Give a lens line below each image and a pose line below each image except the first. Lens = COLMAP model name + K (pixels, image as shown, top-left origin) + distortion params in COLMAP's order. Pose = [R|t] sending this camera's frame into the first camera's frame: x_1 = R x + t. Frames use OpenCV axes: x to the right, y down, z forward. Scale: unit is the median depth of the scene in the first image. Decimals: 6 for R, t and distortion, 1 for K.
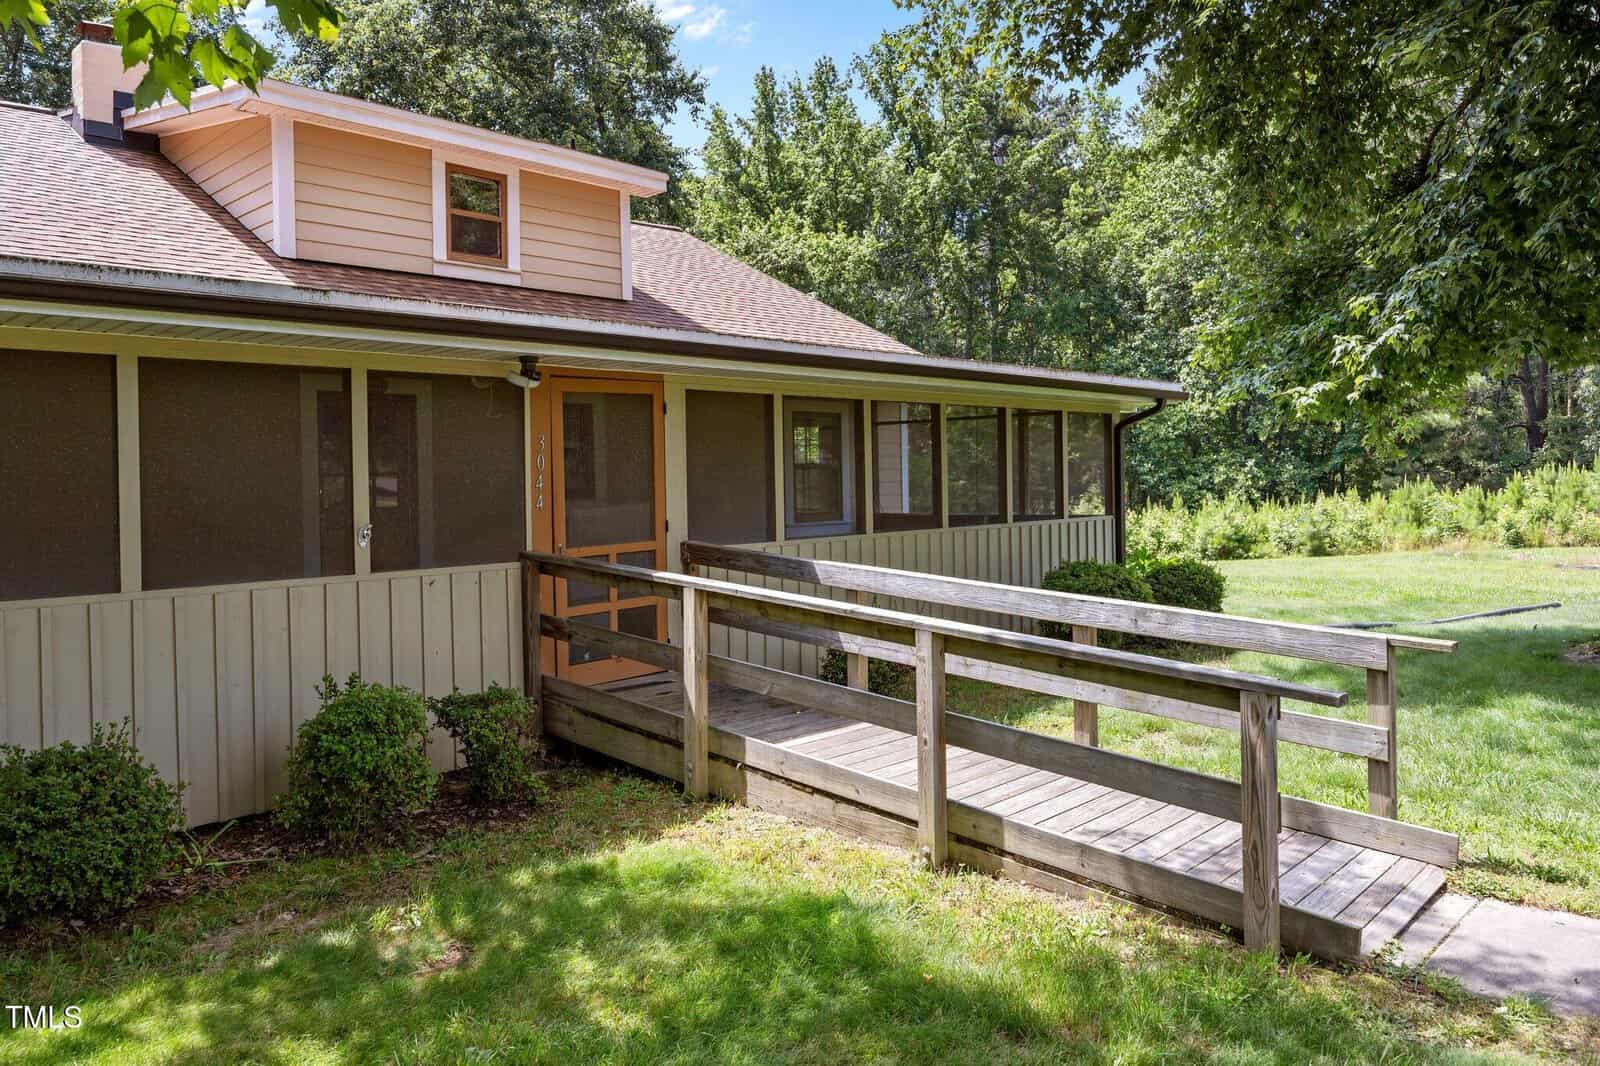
lens RADIAL K [[1083.4, 0, 802.6], [0, 1083.4, 532.7], [0, 0, 1]] dist [0.002279, 0.003478]
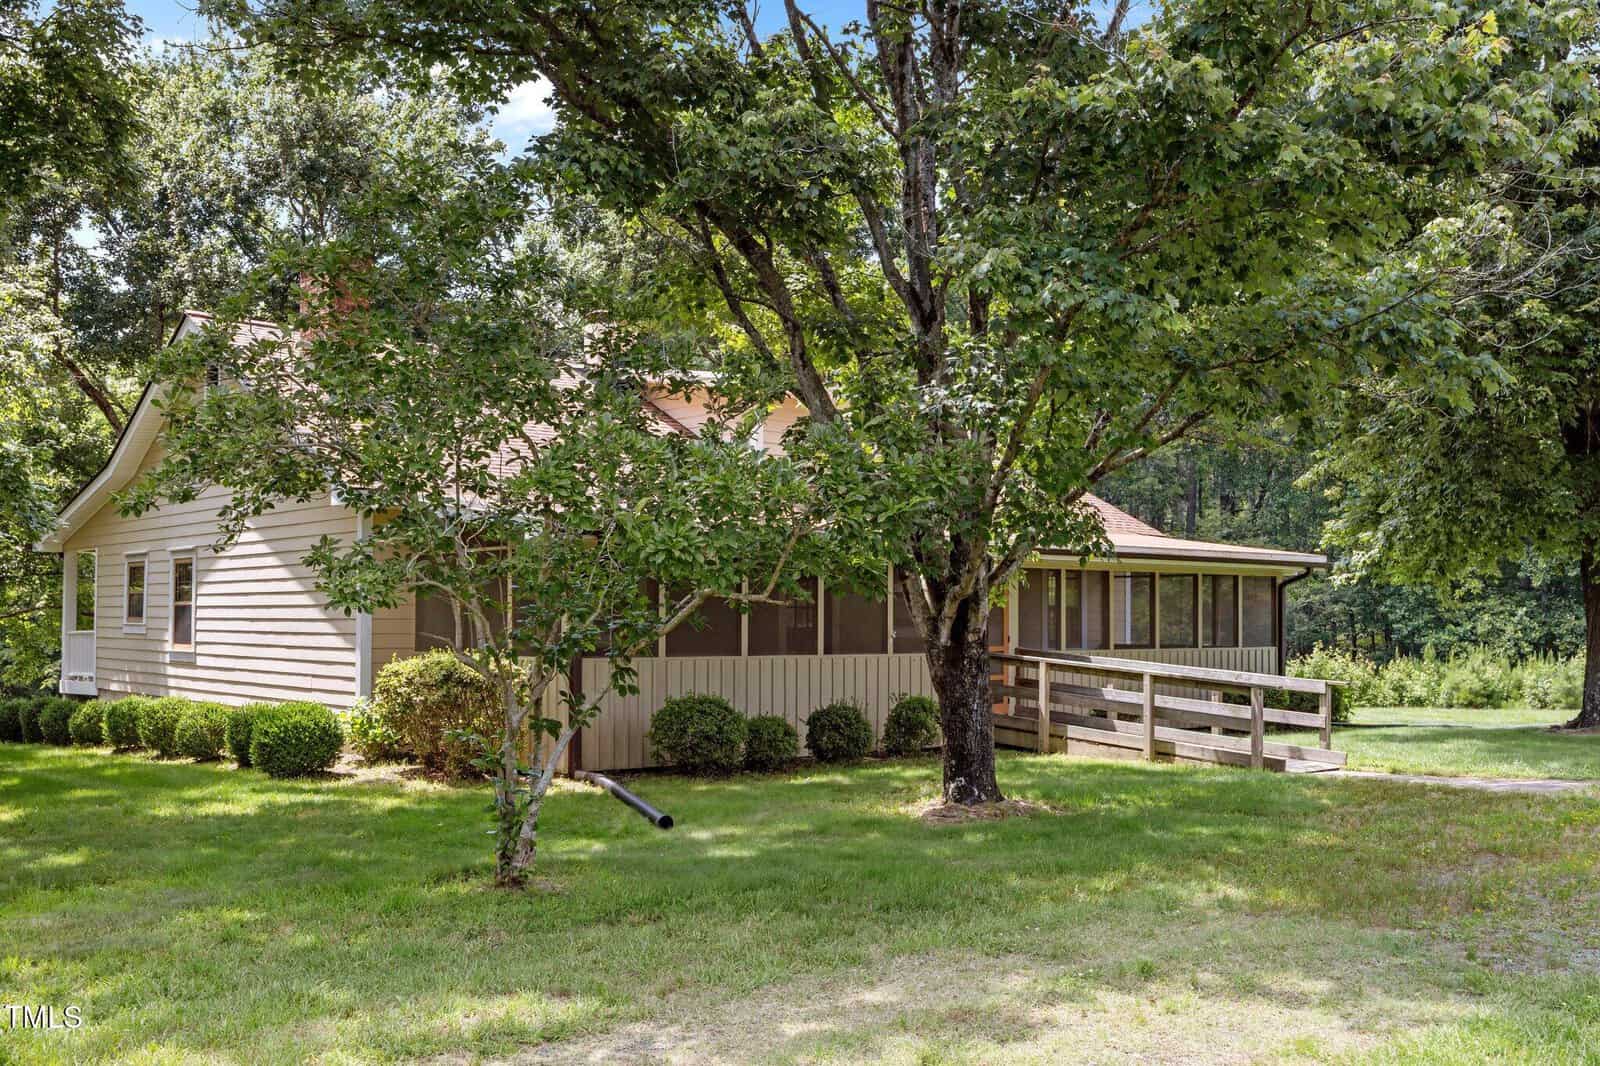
lens RADIAL K [[1474.7, 0, 794.7], [0, 1474.7, 532.7], [0, 0, 1]] dist [-0.035326, 0.000000]
pose [[0.992866, 0.015606, -0.118209, -0.036597], [-0.028219, 0.993988, -0.105789, 0.017242], [0.115847, 0.108370, 0.987338, -0.307372]]
